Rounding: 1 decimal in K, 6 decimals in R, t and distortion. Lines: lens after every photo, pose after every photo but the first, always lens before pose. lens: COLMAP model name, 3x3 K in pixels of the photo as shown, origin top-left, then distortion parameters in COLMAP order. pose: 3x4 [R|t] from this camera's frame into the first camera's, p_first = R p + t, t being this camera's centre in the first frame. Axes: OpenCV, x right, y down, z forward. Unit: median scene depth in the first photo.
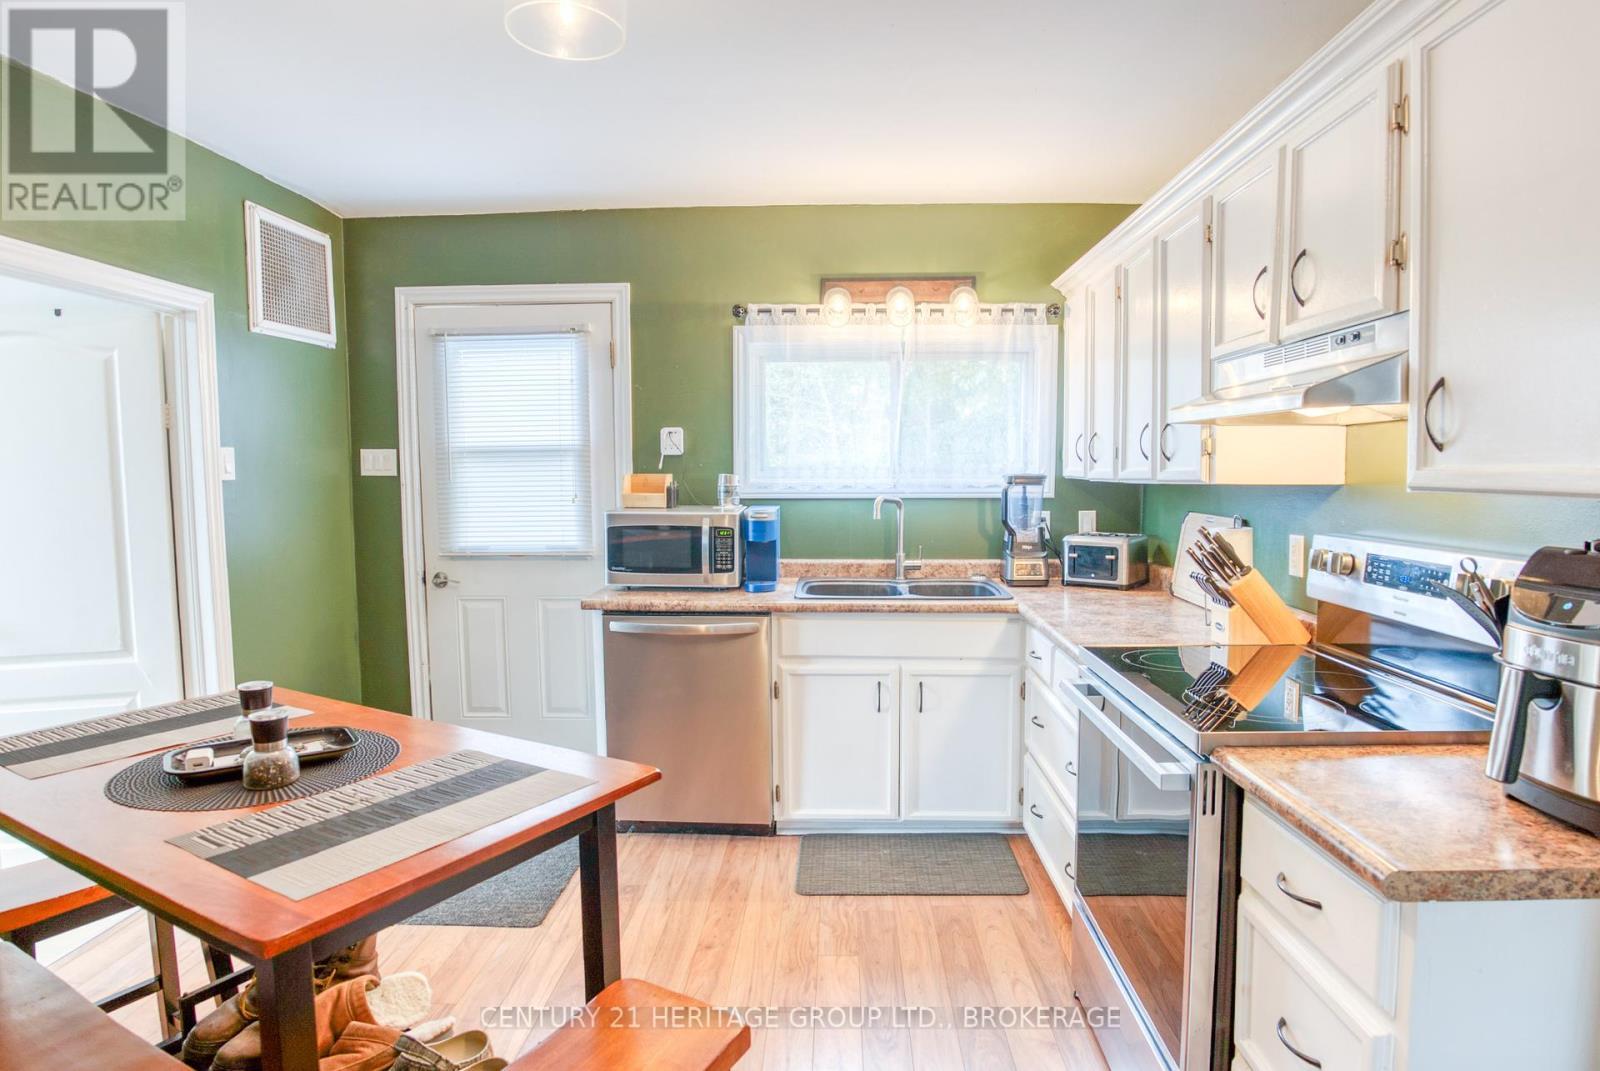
lens RADIAL K [[913.2, 0, 800.0], [0, 913.2, 535.5], [0, 0, 1]] dist [-0.059539, 0.000483]
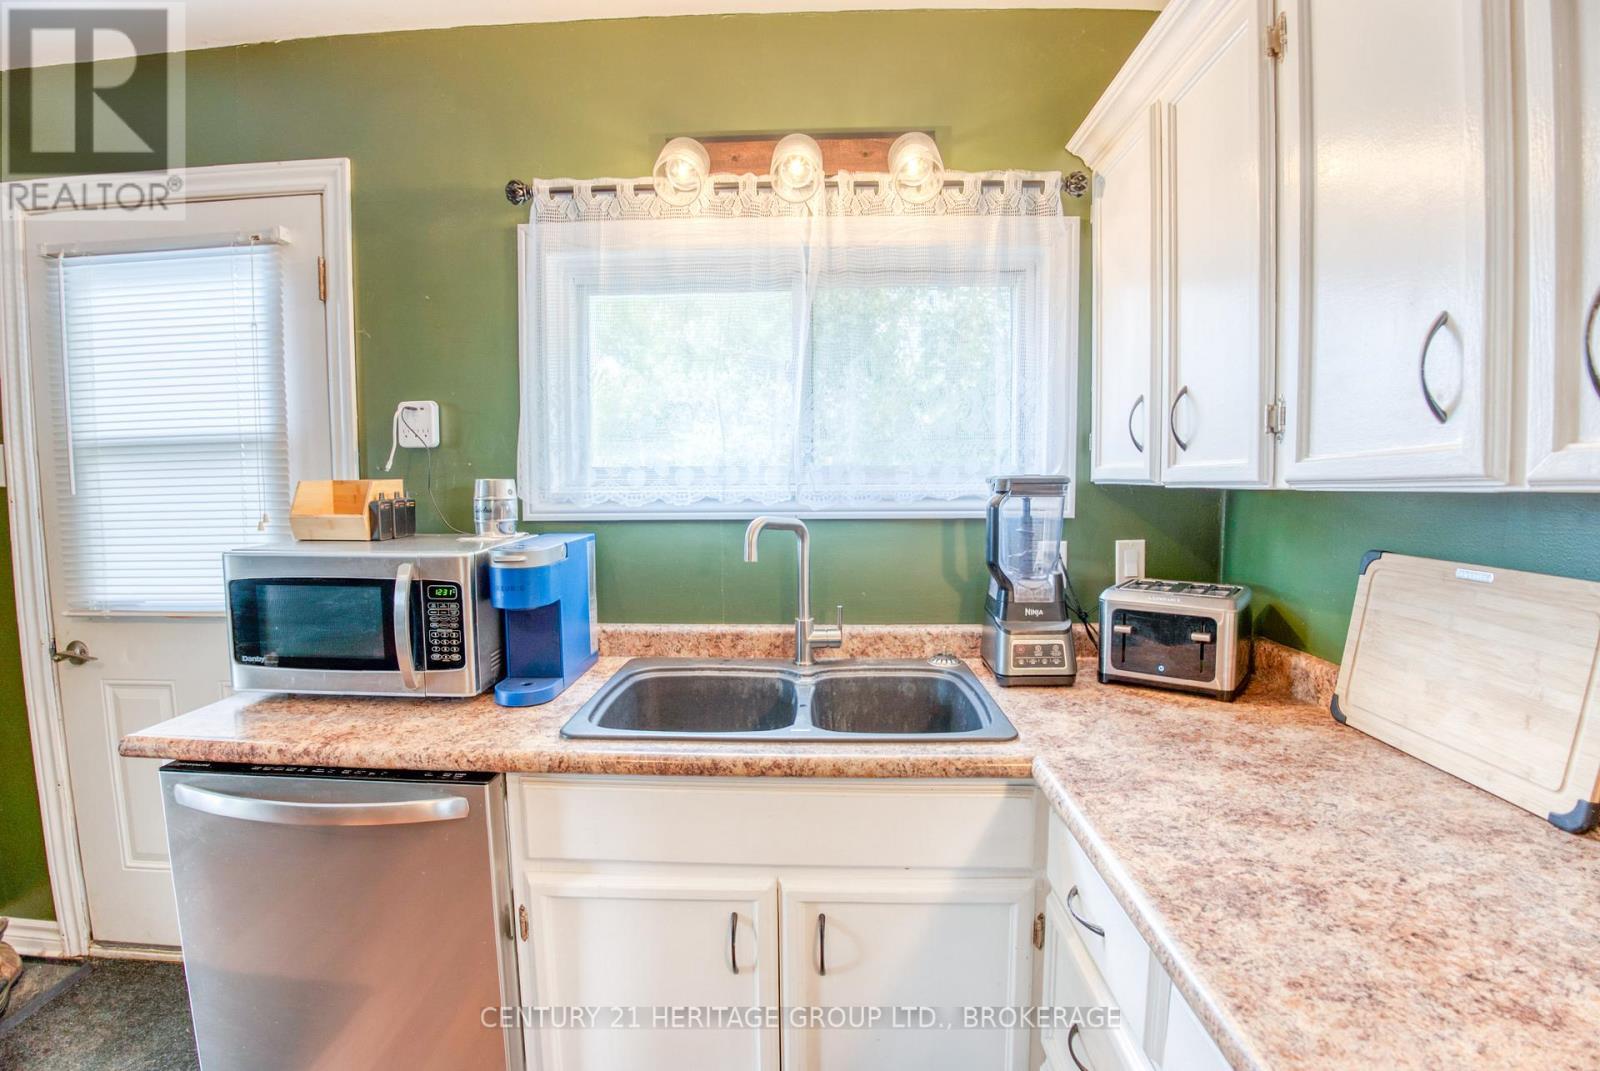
lens RADIAL K [[736.6, 0, 797.5], [0, 736.6, 529.5], [0, 0, 1]] dist [-0.057883, 0.007642]
pose [[0.999988, -0.004350, -0.002160, 0.108529], [0.004335, 0.999968, -0.006778, -0.032436], [0.002189, 0.006768, 0.999975, 0.553720]]
